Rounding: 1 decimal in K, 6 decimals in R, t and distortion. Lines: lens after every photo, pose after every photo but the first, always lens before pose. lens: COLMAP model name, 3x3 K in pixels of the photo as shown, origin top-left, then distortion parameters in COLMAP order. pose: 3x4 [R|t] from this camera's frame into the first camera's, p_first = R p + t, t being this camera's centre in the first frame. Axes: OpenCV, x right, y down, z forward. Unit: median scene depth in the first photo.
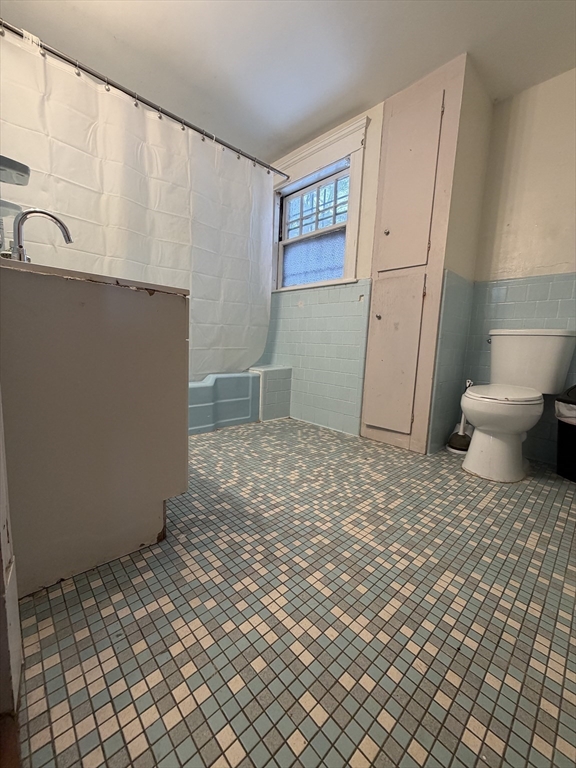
lens RADIAL K [[307.9, 0, 291.4], [0, 307.9, 385.0], [0, 0, 1]] dist [-0.002125, 0.000618]
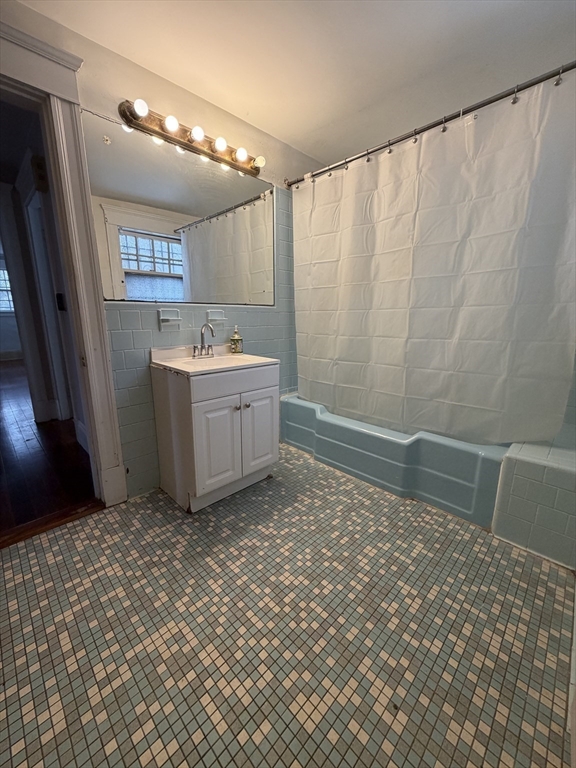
lens RADIAL K [[307.9, 0, 283.1], [0, 307.9, 383.0], [0, 0, 1]] dist [-0.002125, 0.000618]
pose [[0.013269, 0.178138, -0.983916, 0.851702], [-0.135971, 0.975184, 0.174724, -0.424940], [0.990624, 0.131466, 0.037162, 1.026128]]
